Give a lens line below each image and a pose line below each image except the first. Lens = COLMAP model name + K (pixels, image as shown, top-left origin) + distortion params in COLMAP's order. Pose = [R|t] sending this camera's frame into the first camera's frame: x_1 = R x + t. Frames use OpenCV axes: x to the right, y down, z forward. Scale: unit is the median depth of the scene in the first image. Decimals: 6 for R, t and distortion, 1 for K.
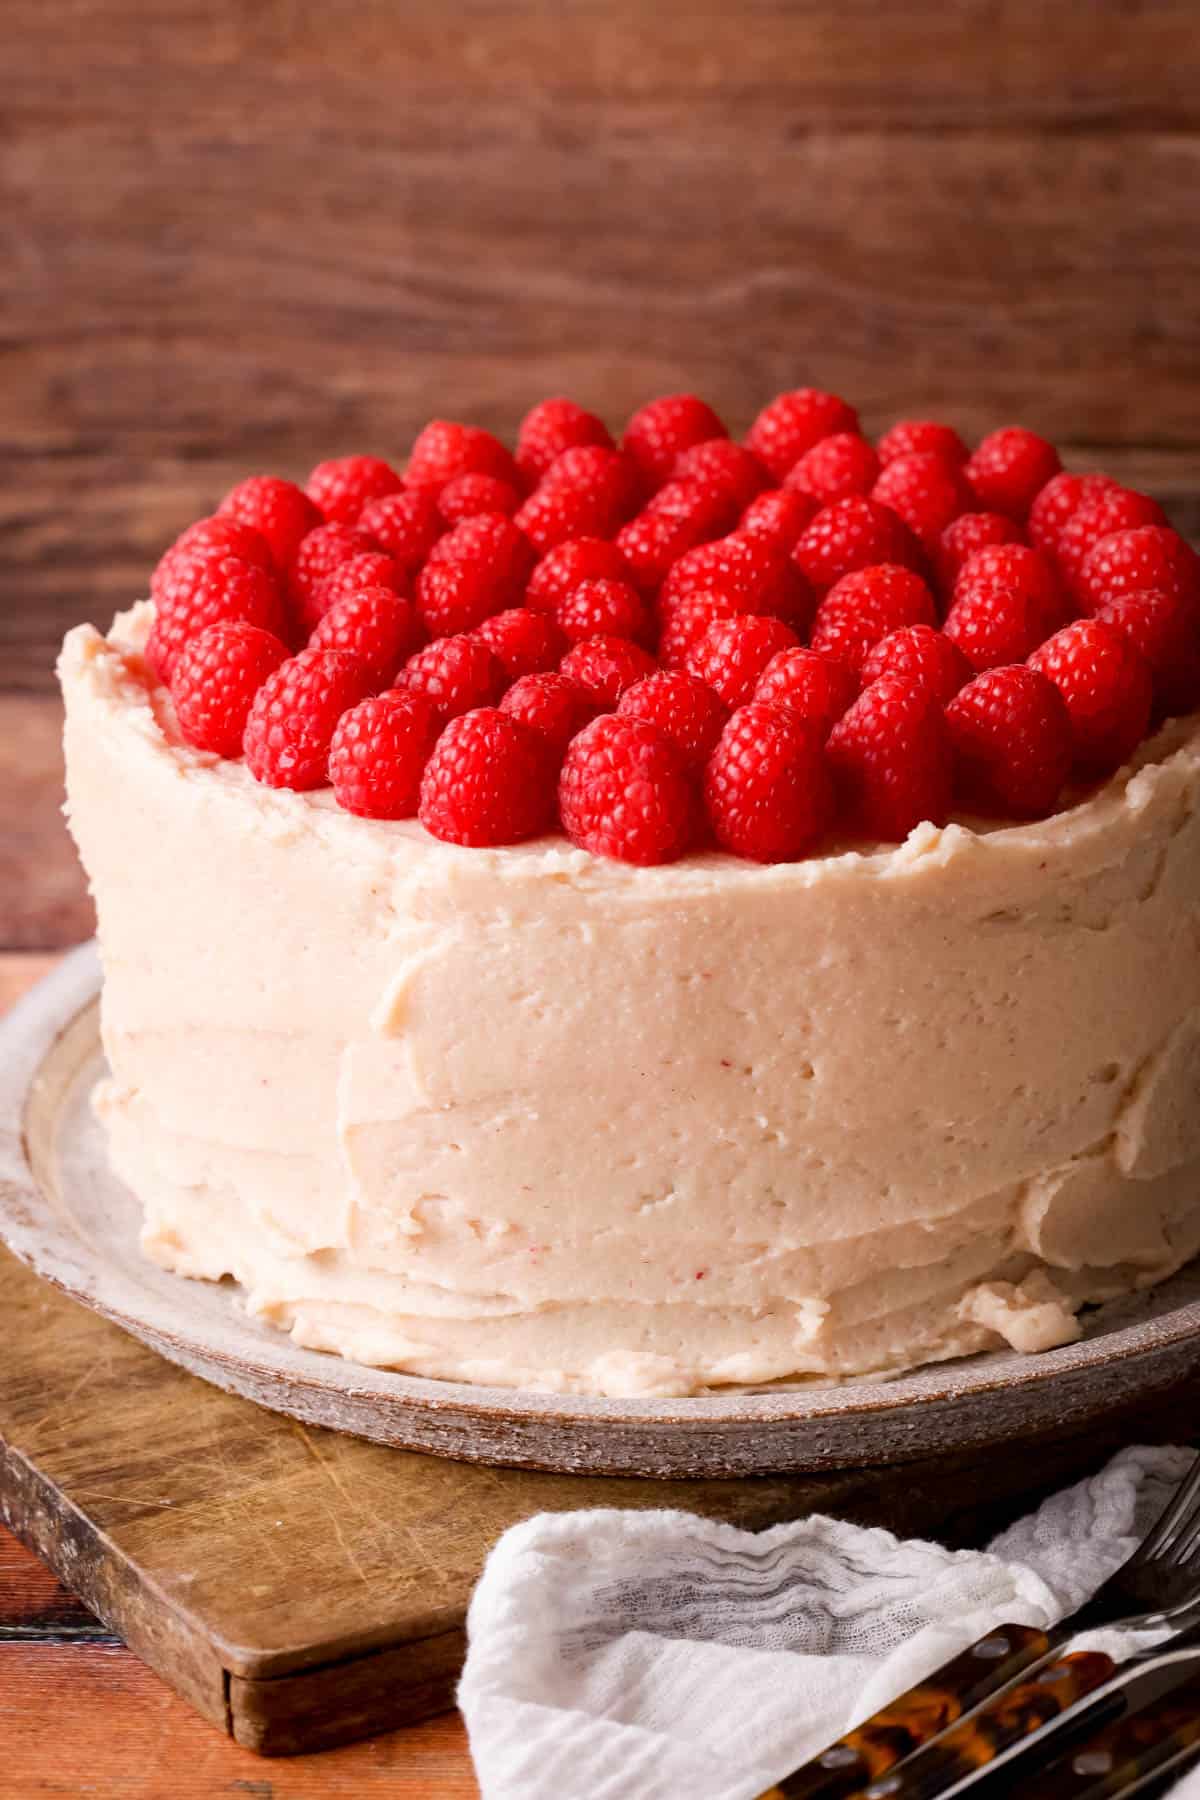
lens RADIAL K [[6080.7, 0, 600.0], [0, 6080.7, 900.0], [0, 0, 1]] dist [-0.202287, -0.869953]
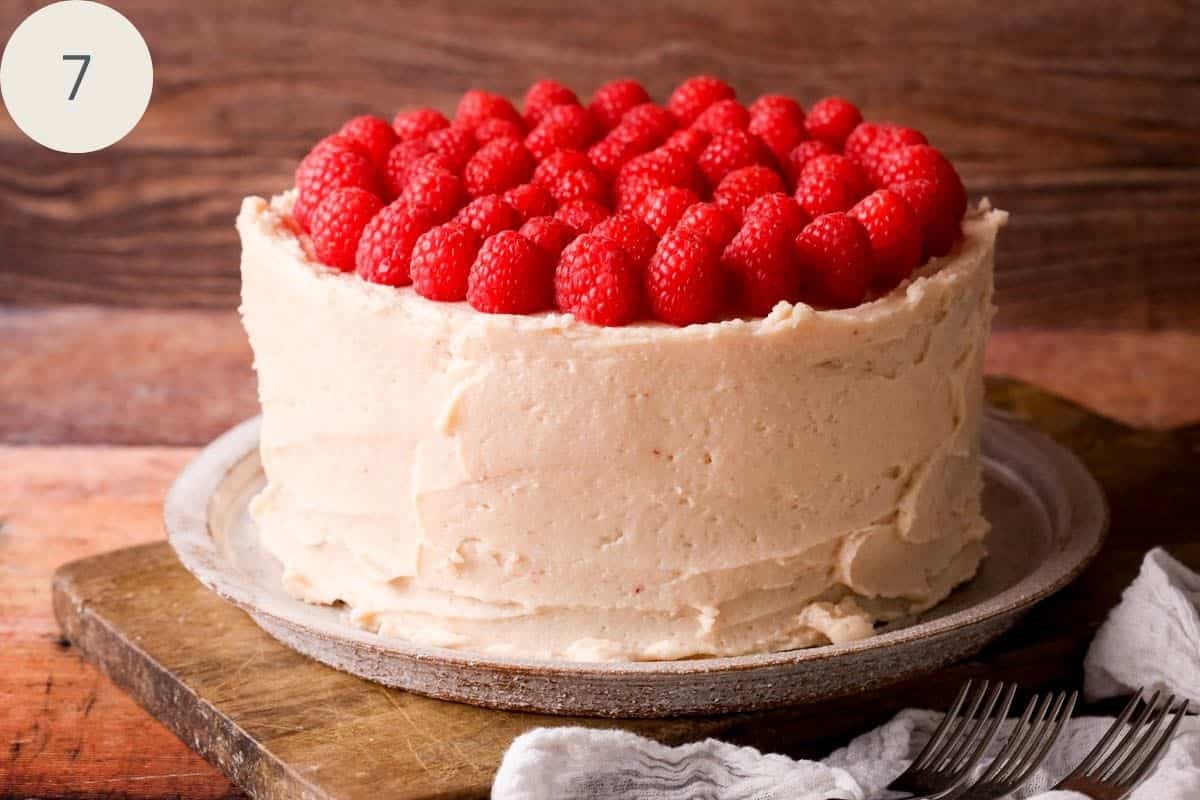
lens RADIAL K [[4053.8, 0, 600.0], [0, 4053.8, 400.0], [0, 0, 1]] dist [-0.202287, -0.869953]
pose [[0.999637, 0.014529, 0.022672, -0.018273], [-0.012659, 0.996670, -0.080549, 0.097471], [-0.023767, 0.080233, 0.996493, -0.062800]]
